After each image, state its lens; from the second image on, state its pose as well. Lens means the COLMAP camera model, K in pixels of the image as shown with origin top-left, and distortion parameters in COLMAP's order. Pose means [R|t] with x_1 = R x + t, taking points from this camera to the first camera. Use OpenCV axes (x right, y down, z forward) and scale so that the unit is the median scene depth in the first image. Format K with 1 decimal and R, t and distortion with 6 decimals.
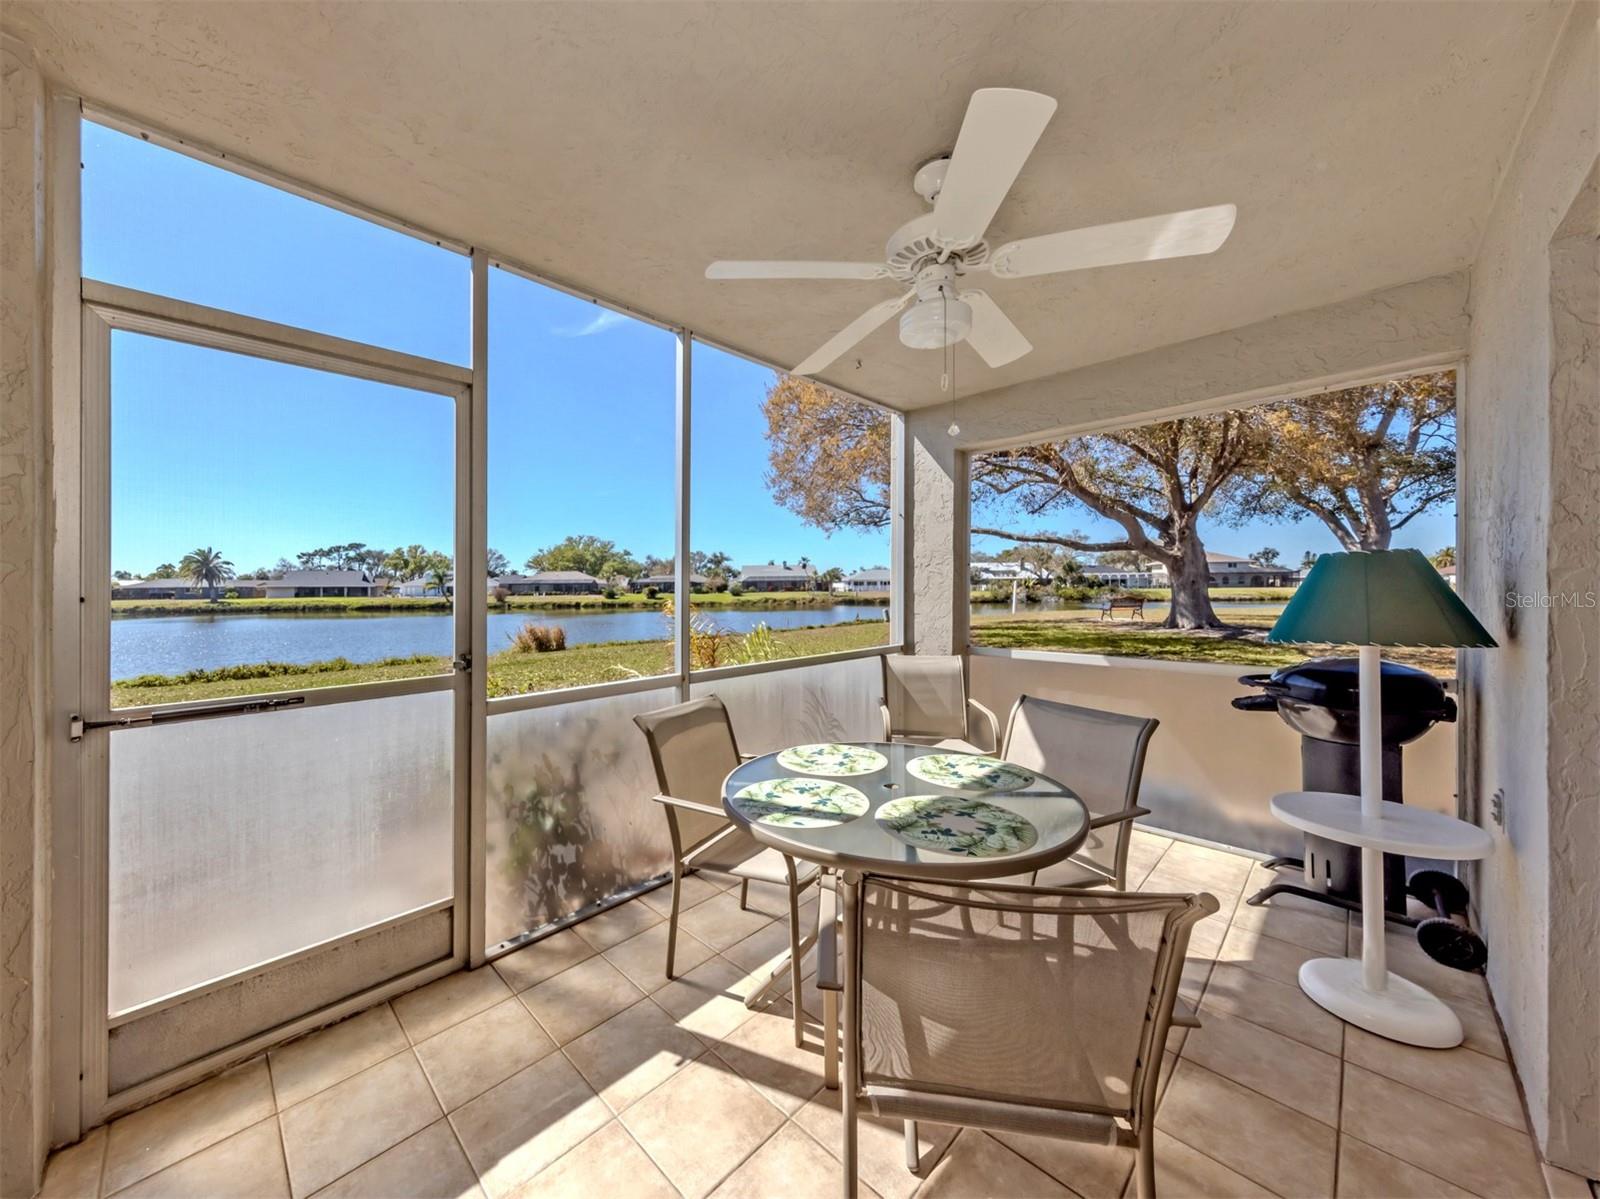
lens RADIAL K [[611.3, 0, 770.9], [0, 611.3, 586.8], [0, 0, 1]] dist [0.008283, -0.000632]
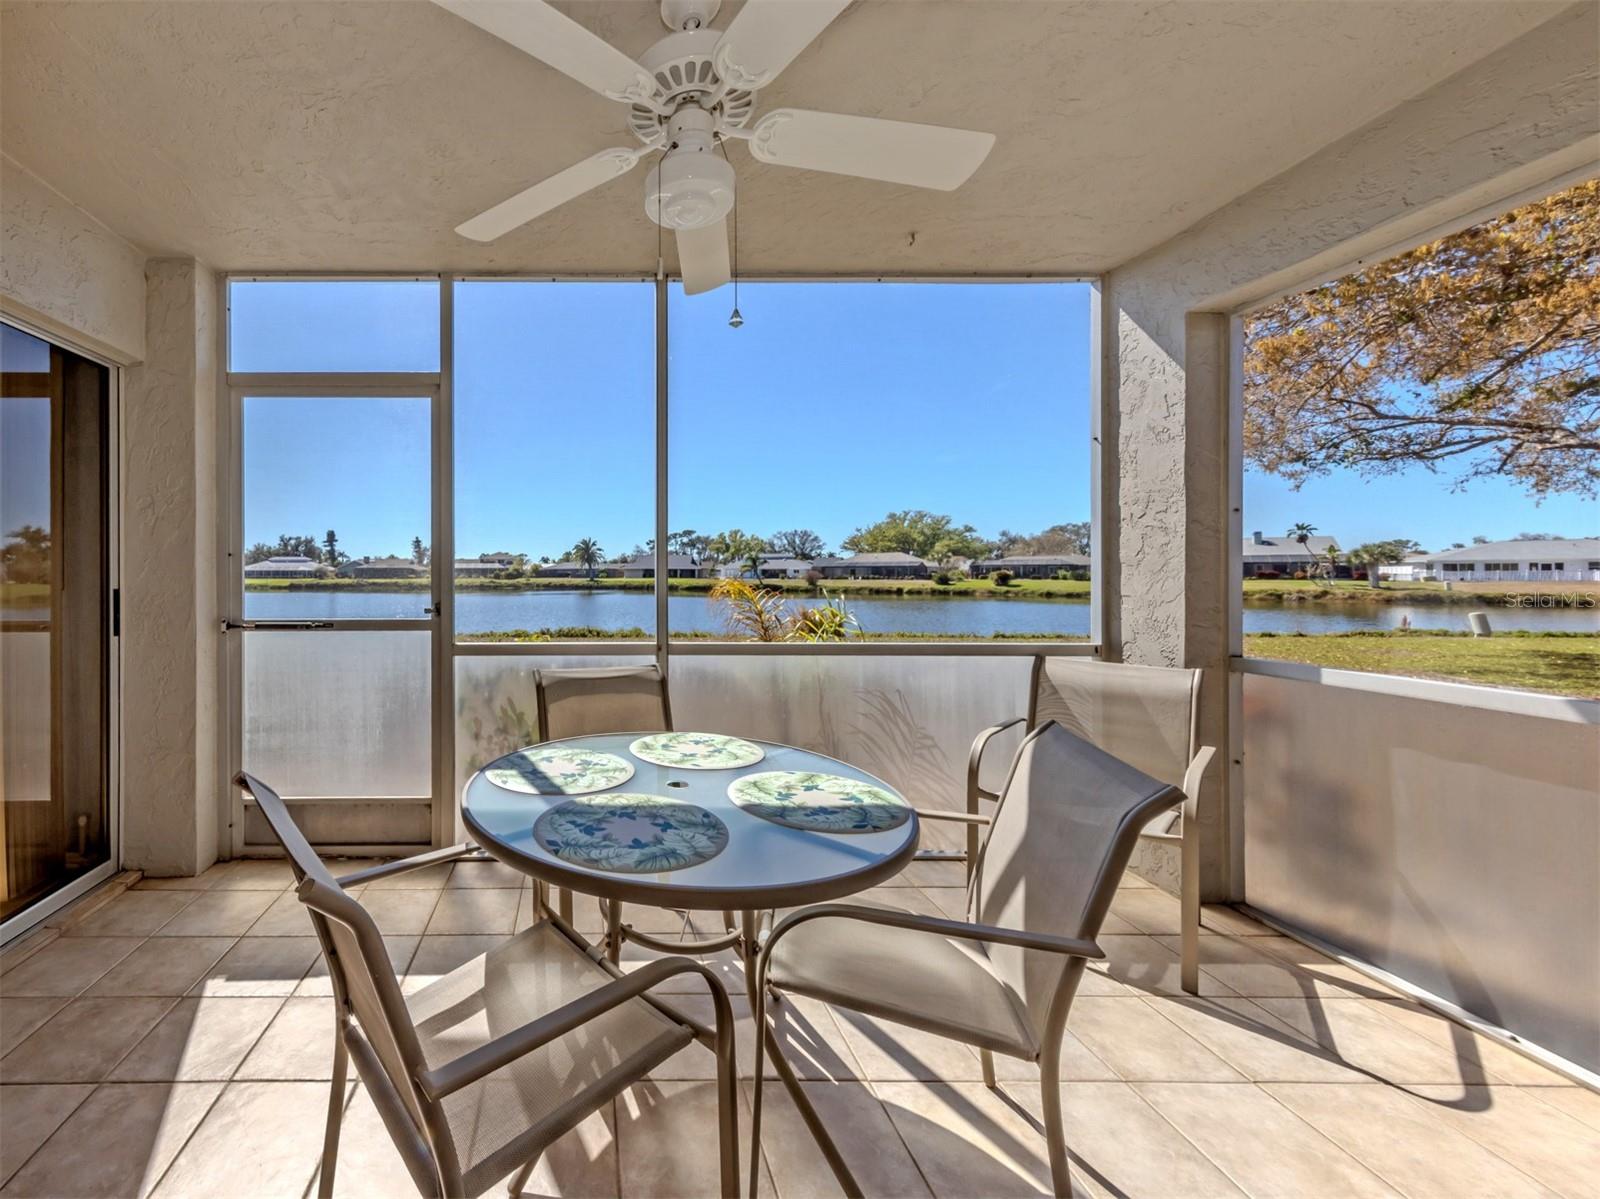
lens RADIAL K [[755.1, 0, 802.9], [0, 755.1, 586.1], [0, 0, 1]] dist [0.014102, 0.000368]
pose [[0.692612, 0.003911, -0.721300, 0.447804], [-0.005323, 0.999986, 0.000311, 0.028529], [0.721291, 0.003624, 0.692623, 0.189811]]
